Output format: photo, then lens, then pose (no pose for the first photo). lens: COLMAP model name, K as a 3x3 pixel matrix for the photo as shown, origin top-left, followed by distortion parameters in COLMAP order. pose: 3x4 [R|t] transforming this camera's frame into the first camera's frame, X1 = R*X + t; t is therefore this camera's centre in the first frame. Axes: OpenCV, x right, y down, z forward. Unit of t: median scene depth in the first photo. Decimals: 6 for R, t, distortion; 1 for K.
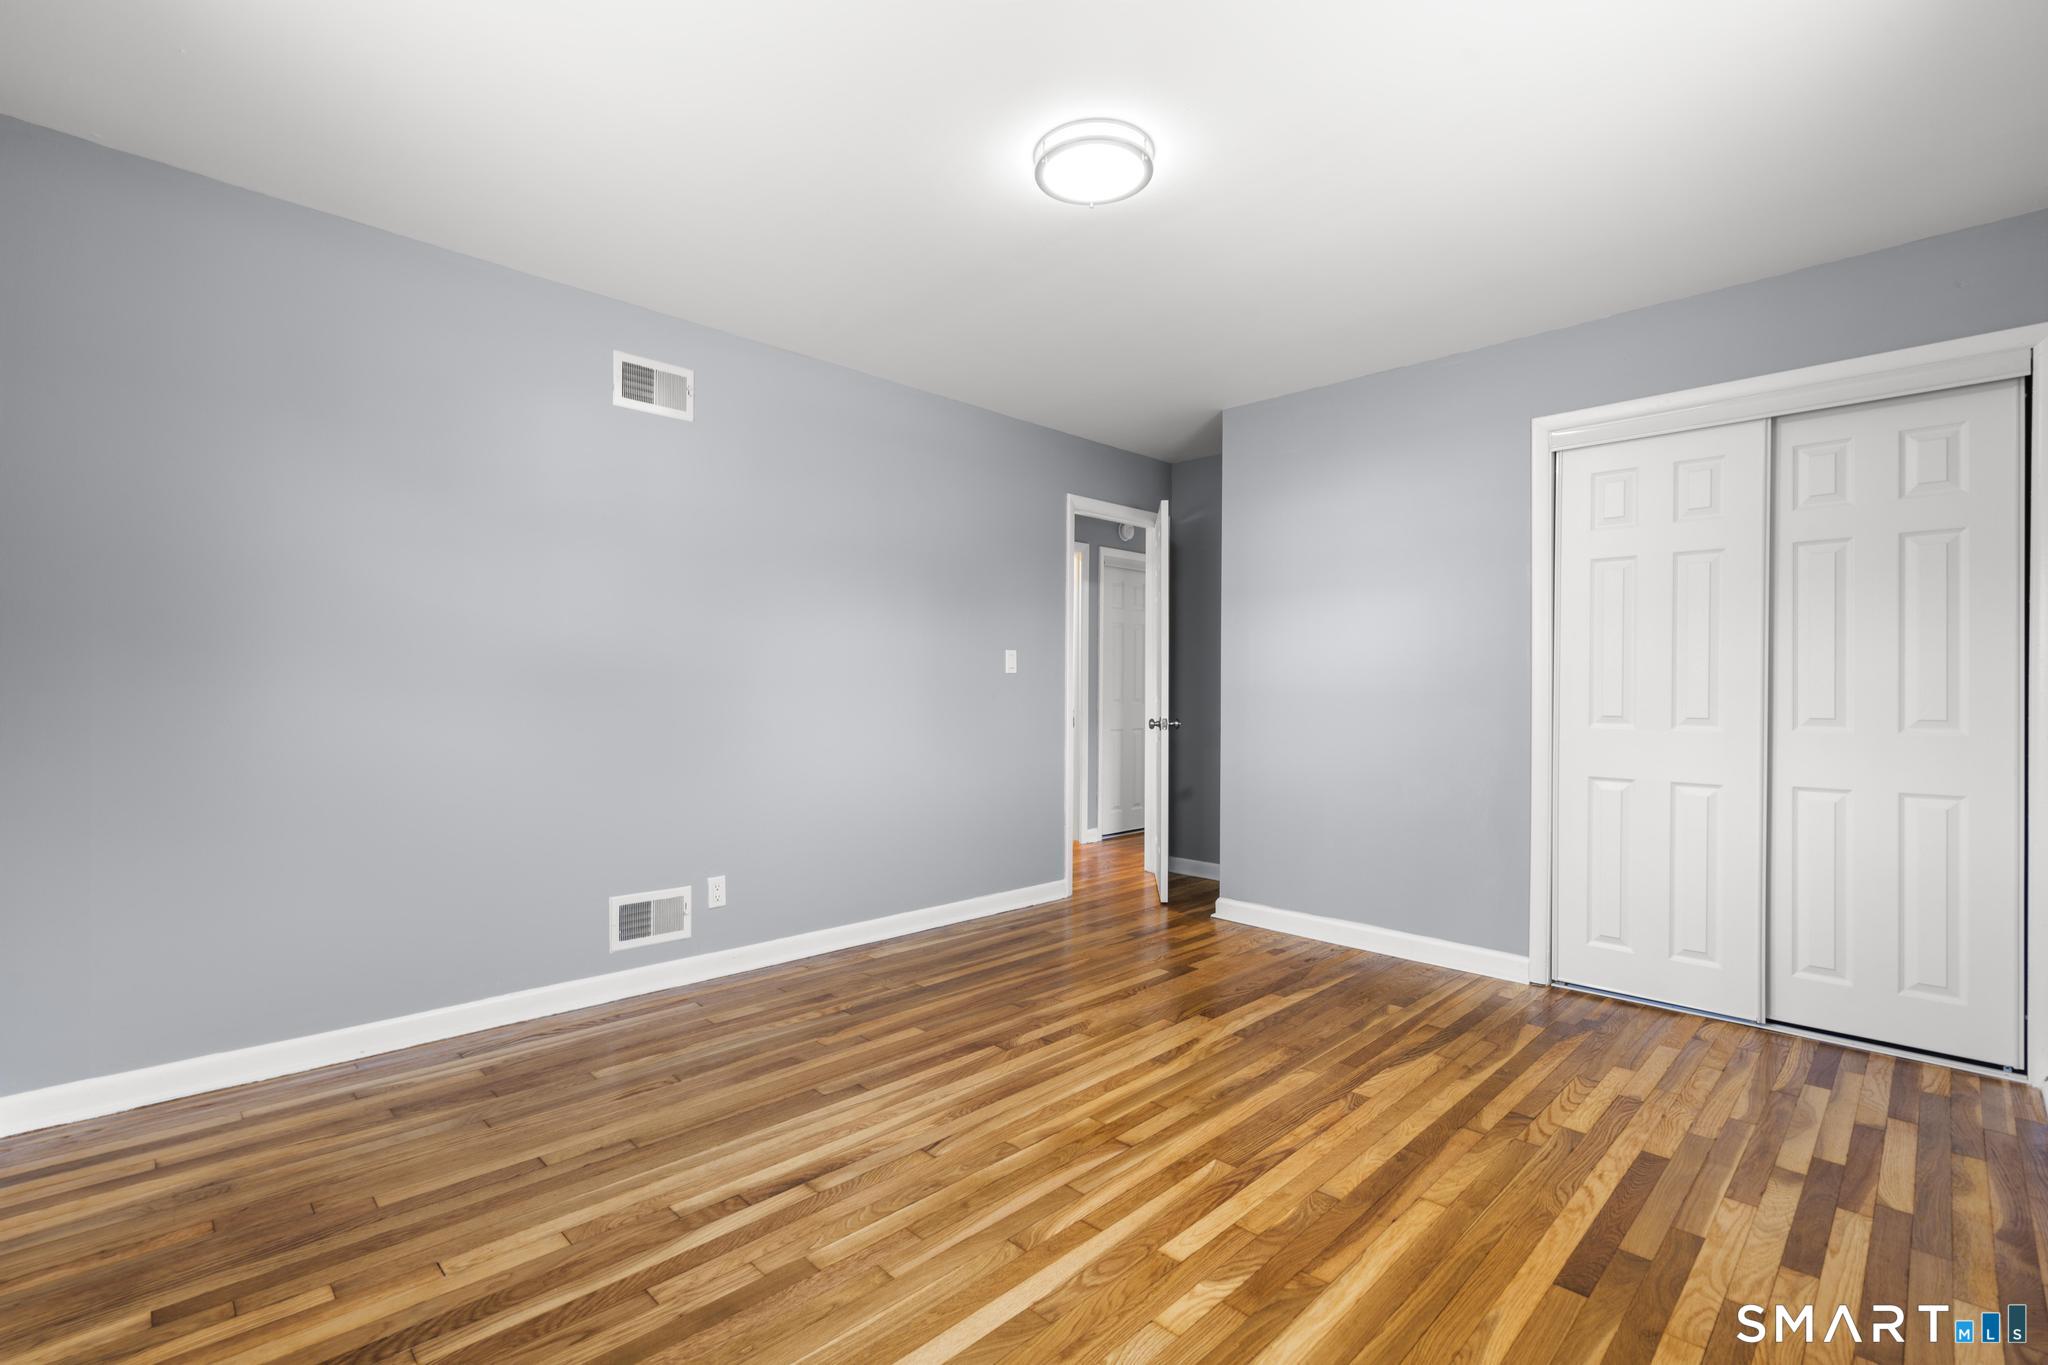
lens RADIAL K [[914.4, 0, 1024.6], [0, 914.4, 687.7], [0, 0, 1]] dist [-0.005298, 0.000860]
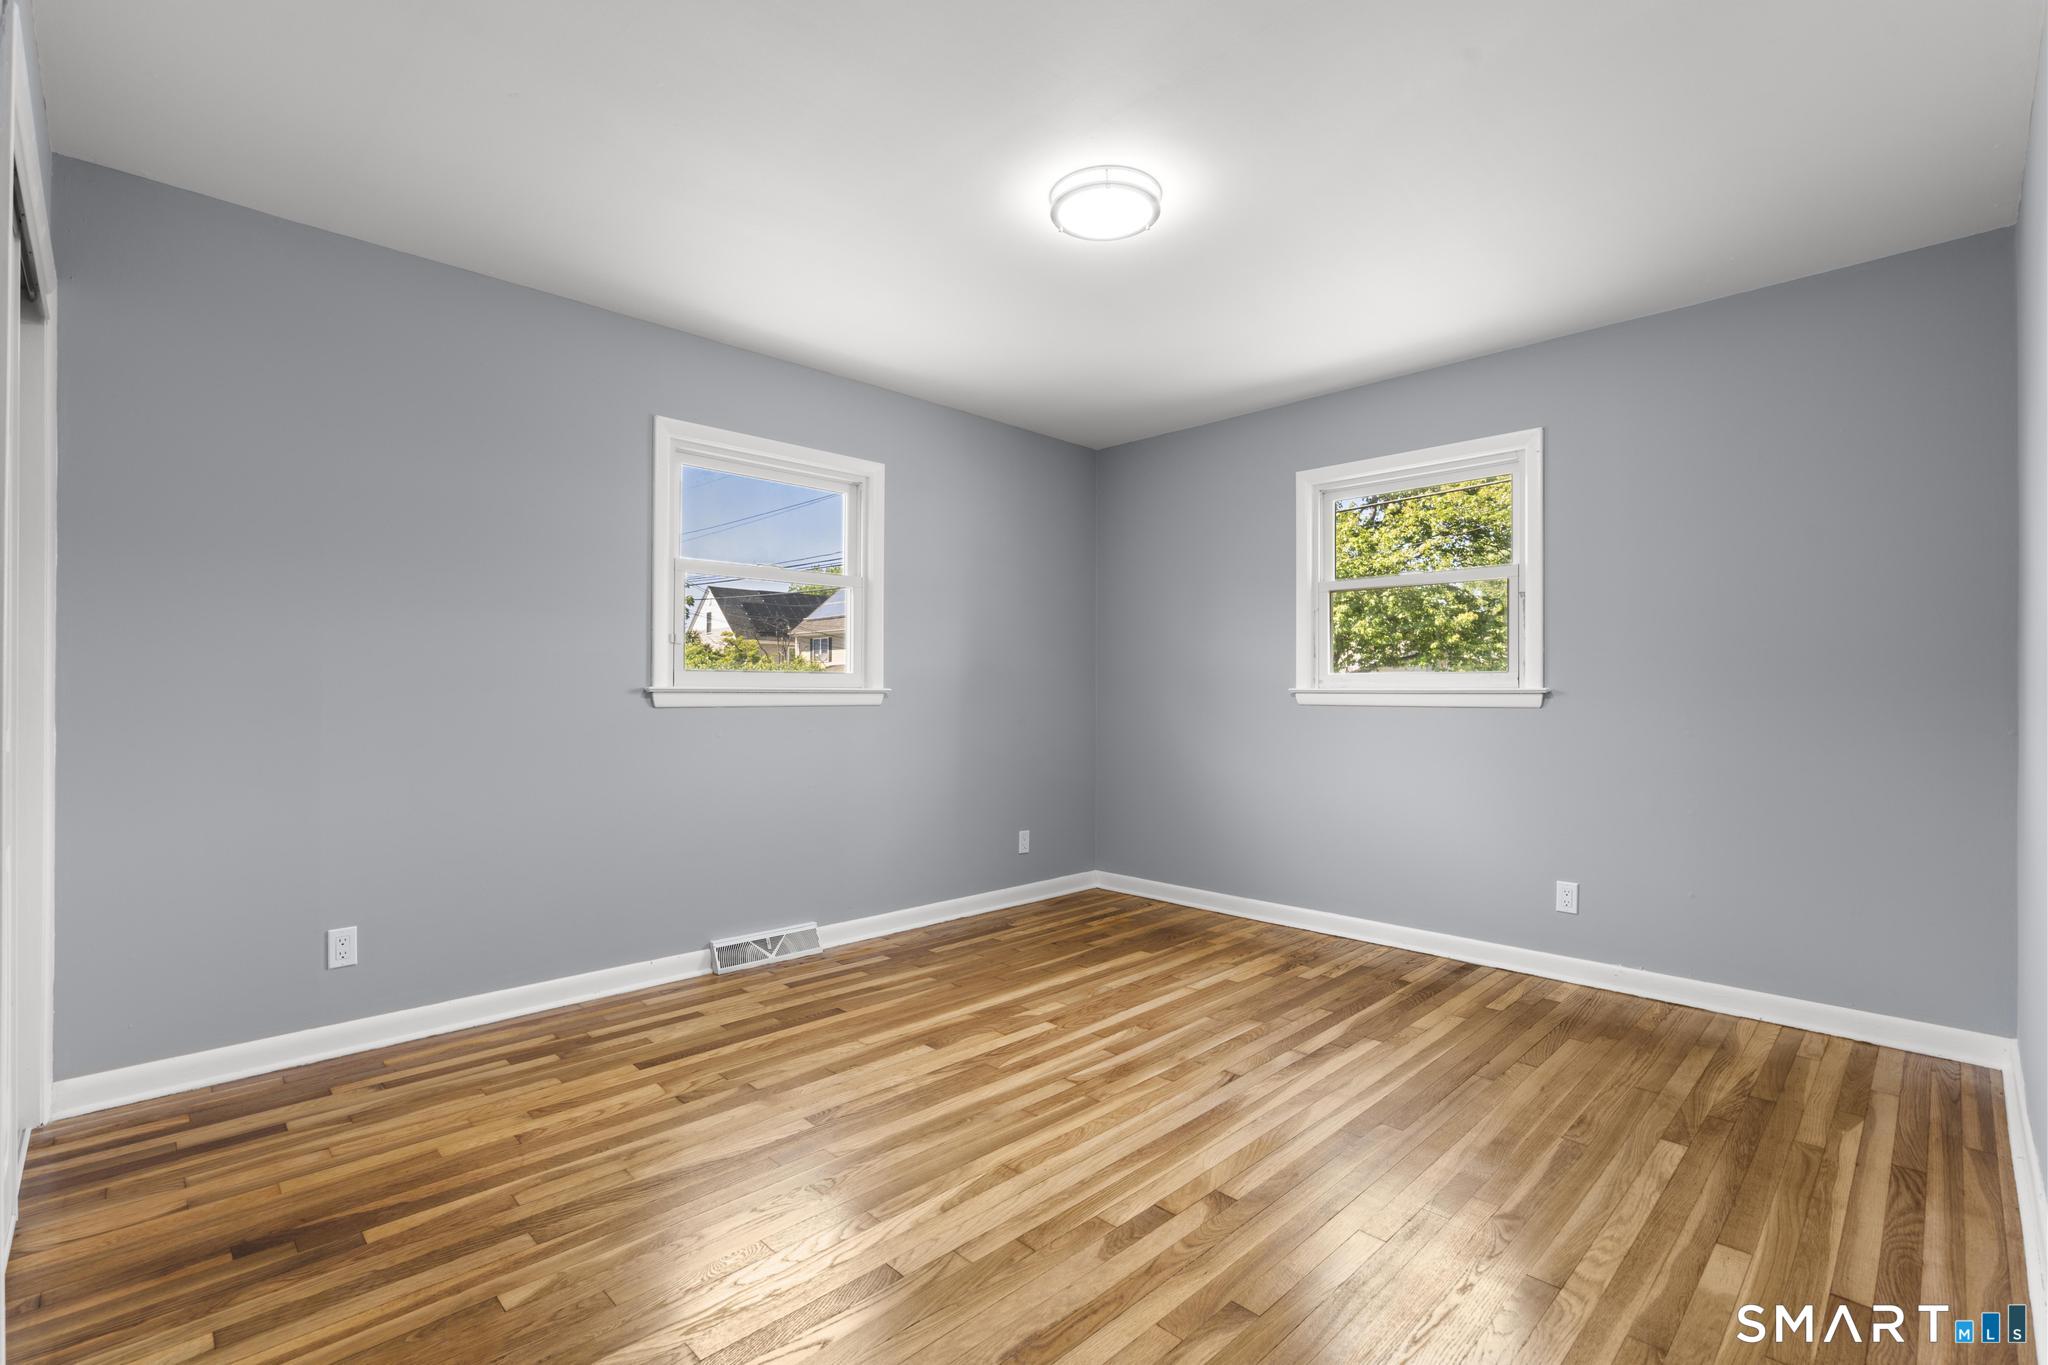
lens RADIAL K [[914.4, 0, 1024.6], [0, 914.4, 687.7], [0, 0, 1]] dist [-0.005298, 0.000860]
pose [[-0.999935, -0.009876, 0.005771, 0.160536], [-0.009933, 0.999902, -0.009860, 0.009910], [-0.005673, -0.009916, -0.999935, 2.108215]]
